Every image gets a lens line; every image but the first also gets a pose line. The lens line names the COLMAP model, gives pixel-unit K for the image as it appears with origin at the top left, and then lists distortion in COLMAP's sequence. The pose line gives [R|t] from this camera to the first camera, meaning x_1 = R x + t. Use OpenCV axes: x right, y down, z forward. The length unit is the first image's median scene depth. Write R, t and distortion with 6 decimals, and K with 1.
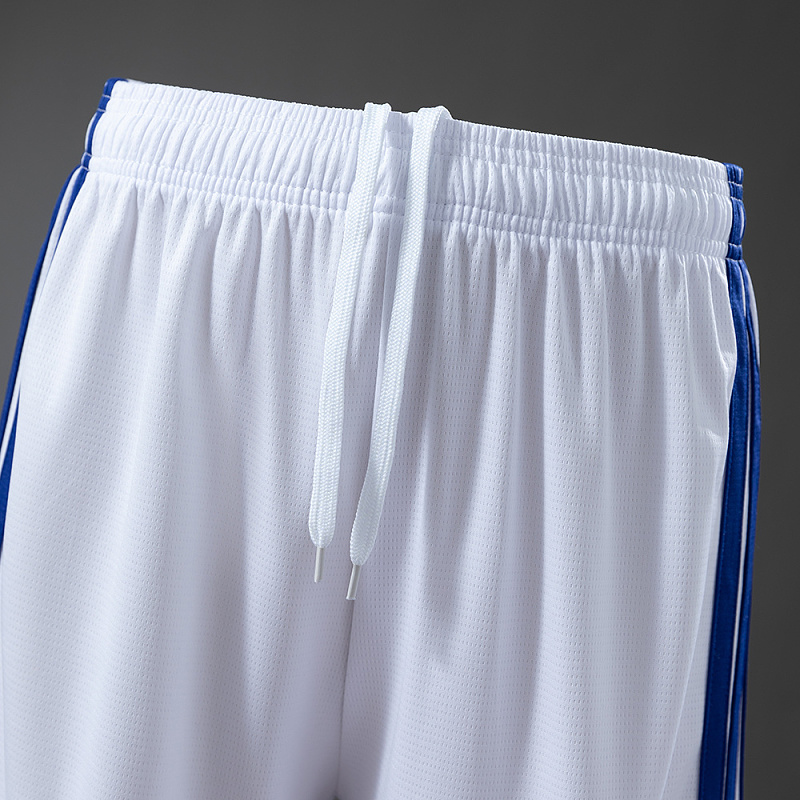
lens RADIAL K [[1403.0, 0, 399.9], [0, 1403.0, 400.2], [0, 0, 1]] dist [0.021033, 0.000000]
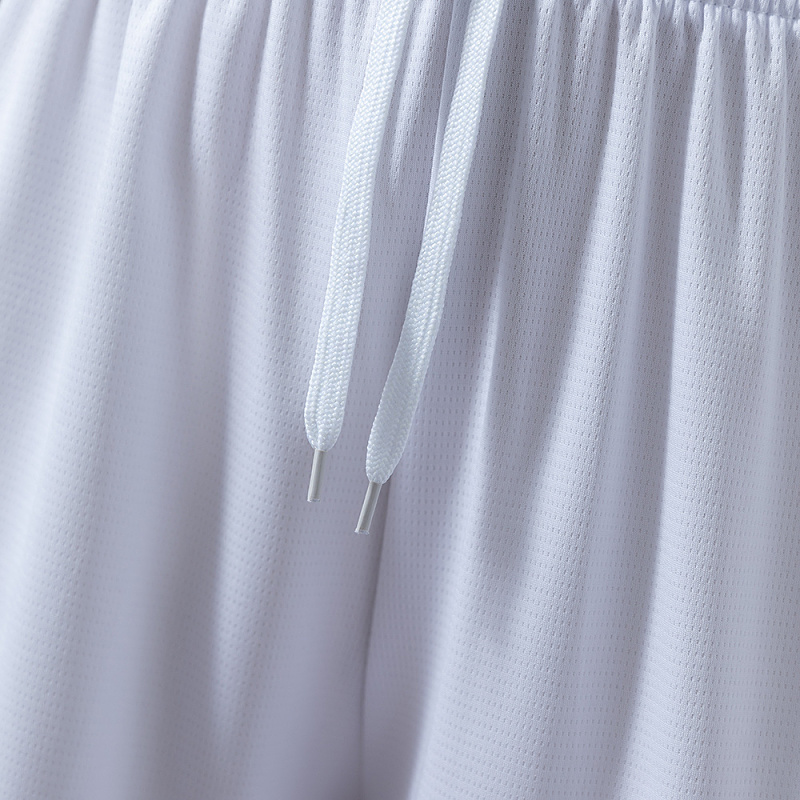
lens RADIAL K [[1748.7, 0, 400.2], [0, 1748.7, 399.8], [0, 0, 1]] dist [-0.001192, 0.000000]
pose [[0.991567, 0.069887, -0.109137, 0.068201], [-0.068298, 0.997498, 0.018233, 0.061789], [0.110138, -0.010625, 0.993859, 0.176897]]
